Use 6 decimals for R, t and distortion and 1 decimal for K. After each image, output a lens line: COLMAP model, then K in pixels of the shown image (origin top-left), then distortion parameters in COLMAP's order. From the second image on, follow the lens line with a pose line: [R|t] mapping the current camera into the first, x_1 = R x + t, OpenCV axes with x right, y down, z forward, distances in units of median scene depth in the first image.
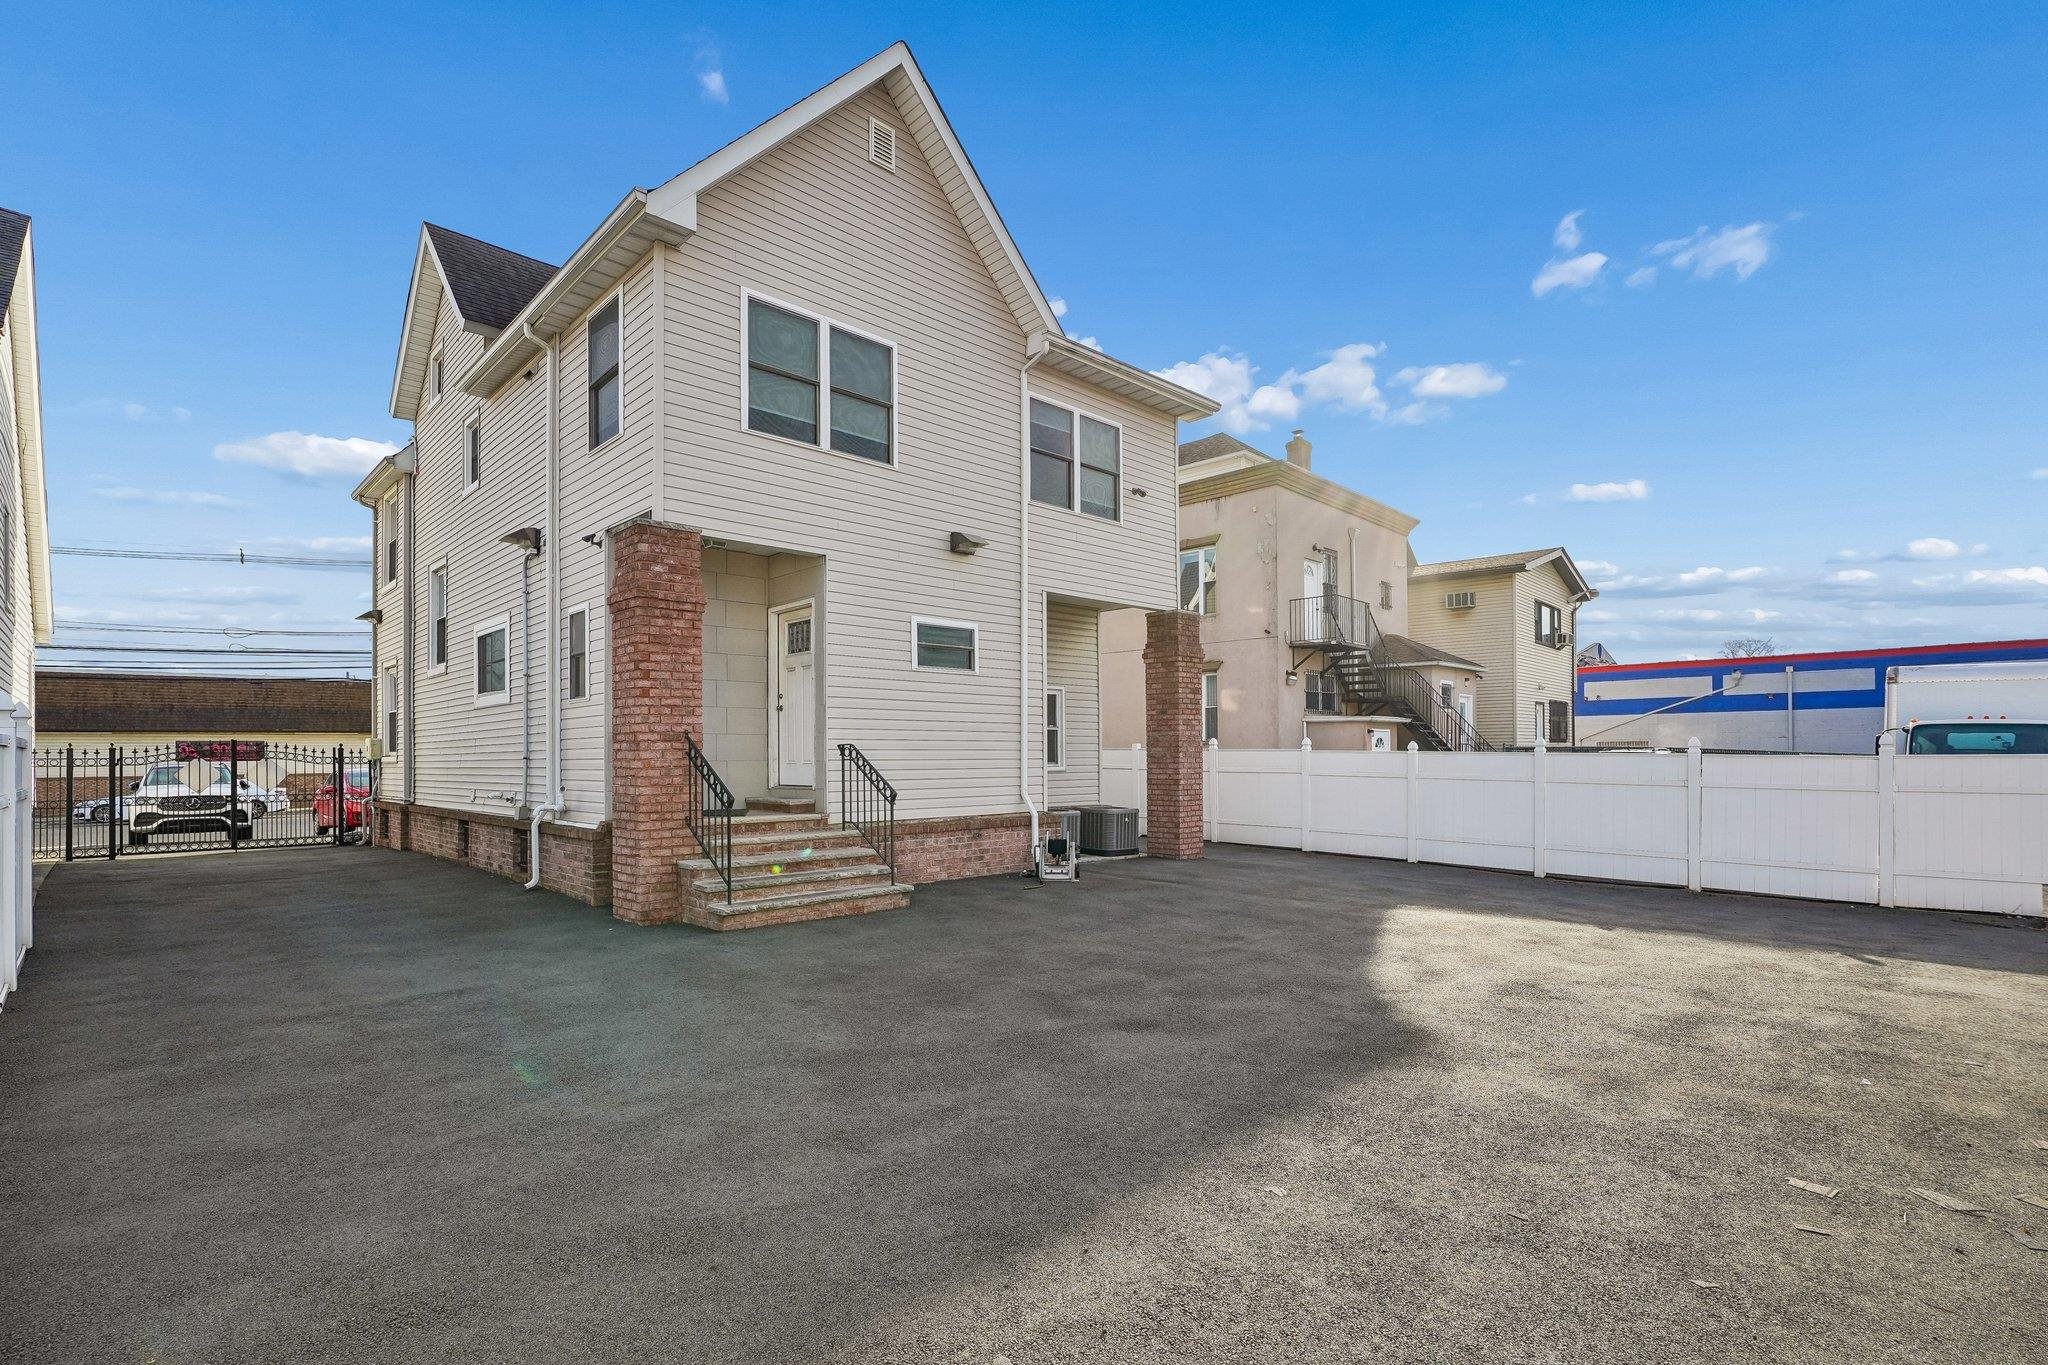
lens RADIAL K [[947.4, 0, 1022.9], [0, 947.4, 741.5], [0, 0, 1]] dist [-0.001954, 0.000014]
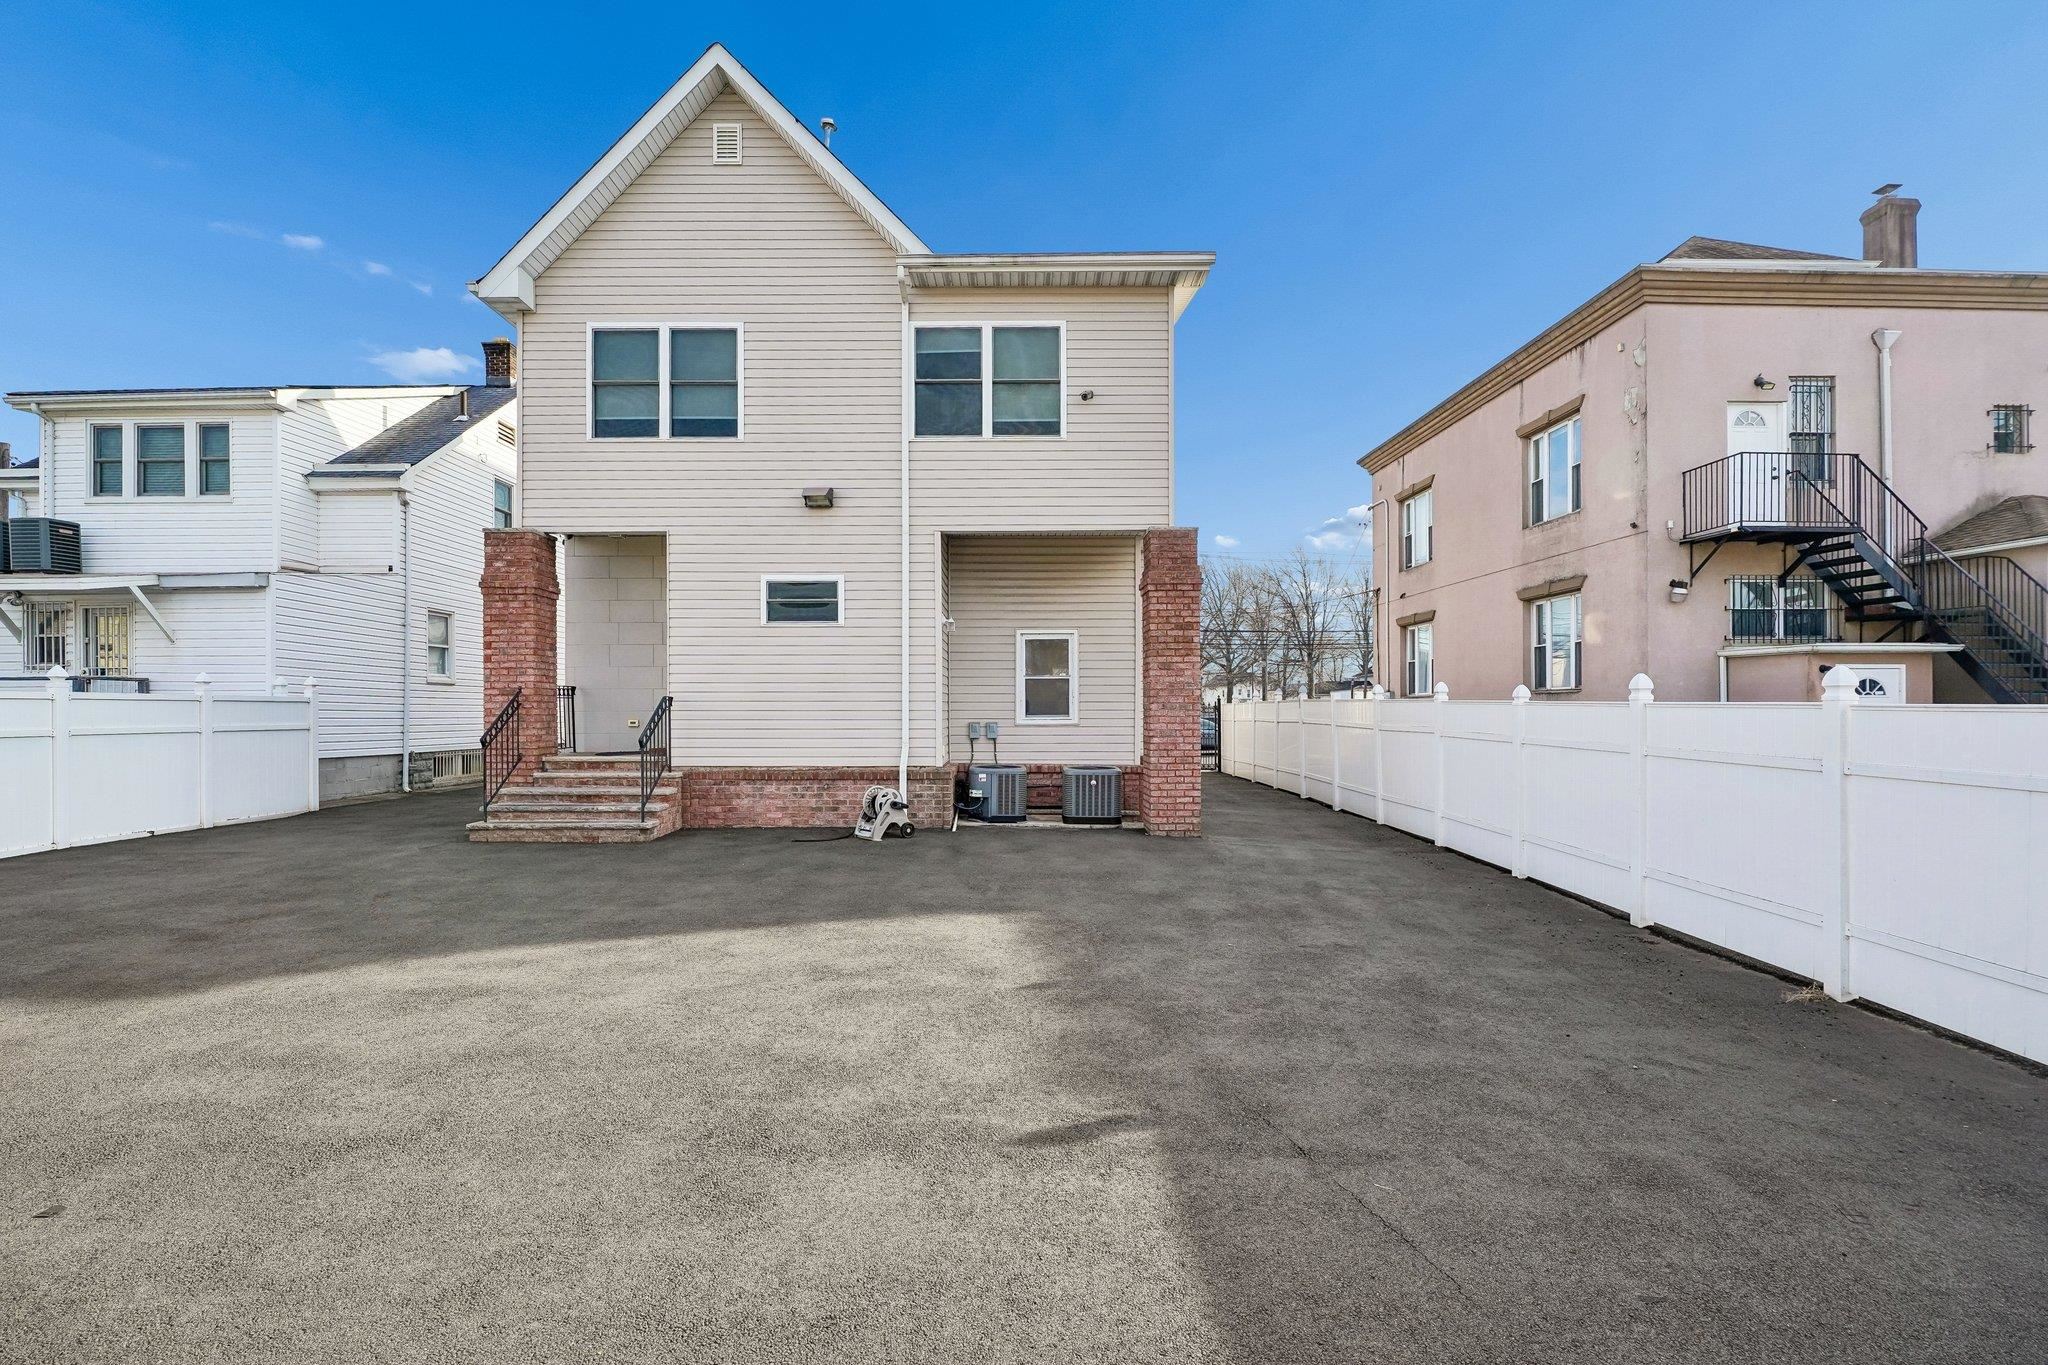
lens RADIAL K [[935.7, 0, 1020.0], [0, 935.7, 711.2], [0, 0, 1]] dist [-0.010301, 0.000130]
pose [[0.725503, 0.003463, -0.688210, 0.828528], [0.008521, 0.999865, 0.014014, 0.007799], [0.688166, -0.016032, 0.725376, 0.444707]]
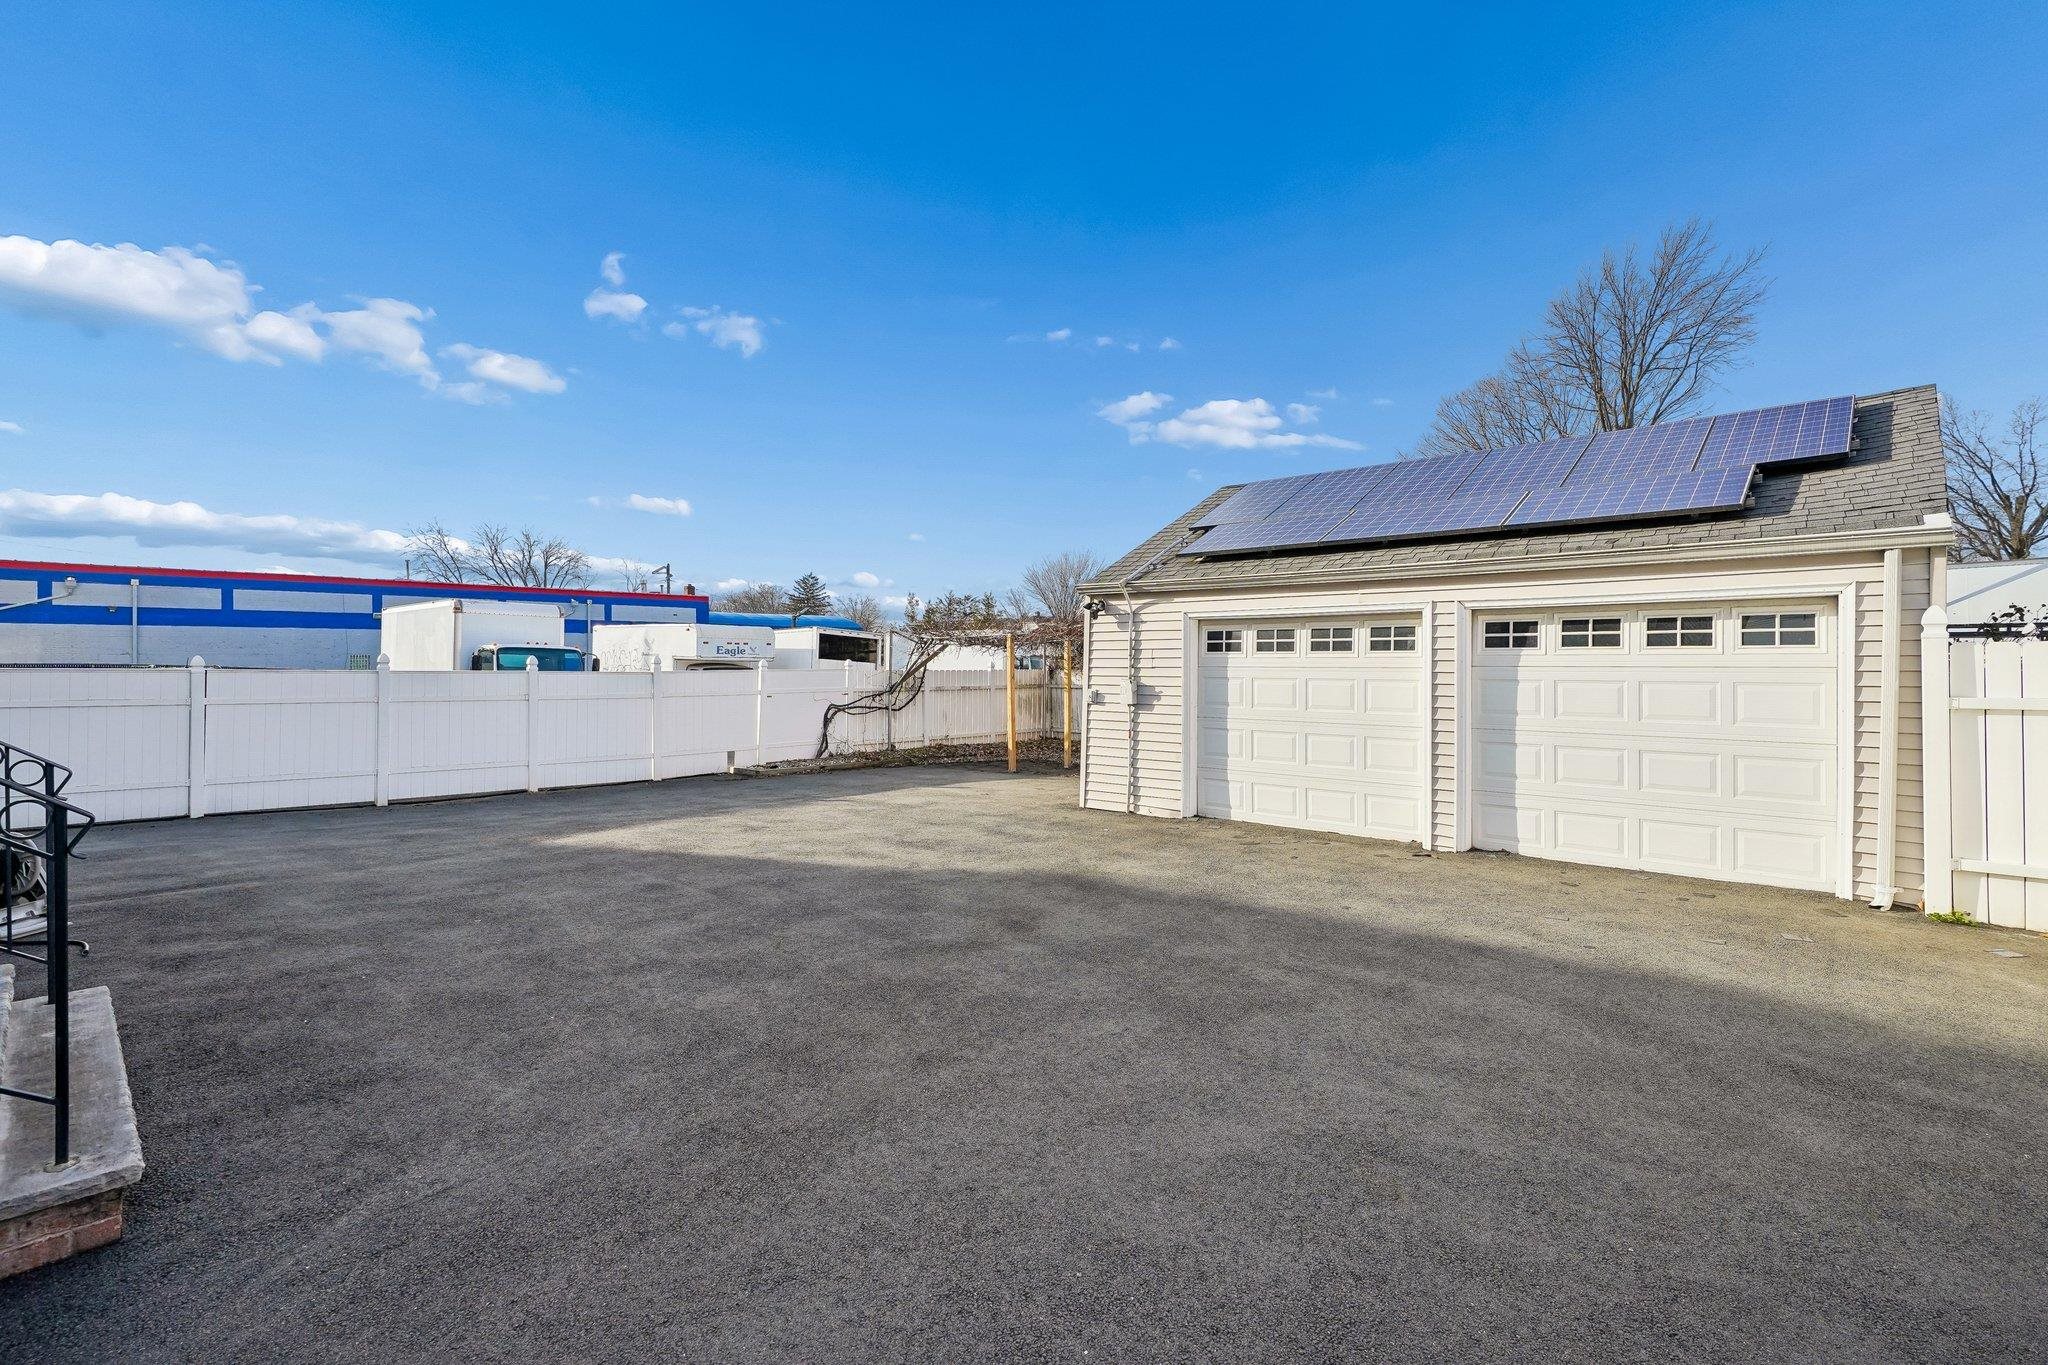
lens RADIAL K [[942.3, 0, 1001.1], [0, 942.3, 677.7], [0, 0, 1]] dist [-0.005434, 0.001361]
pose [[-0.029784, -0.011213, 0.999493, -0.476013], [-0.007499, 0.999911, 0.010994, 0.006156], [-0.999528, -0.007167, -0.029865, 0.539686]]
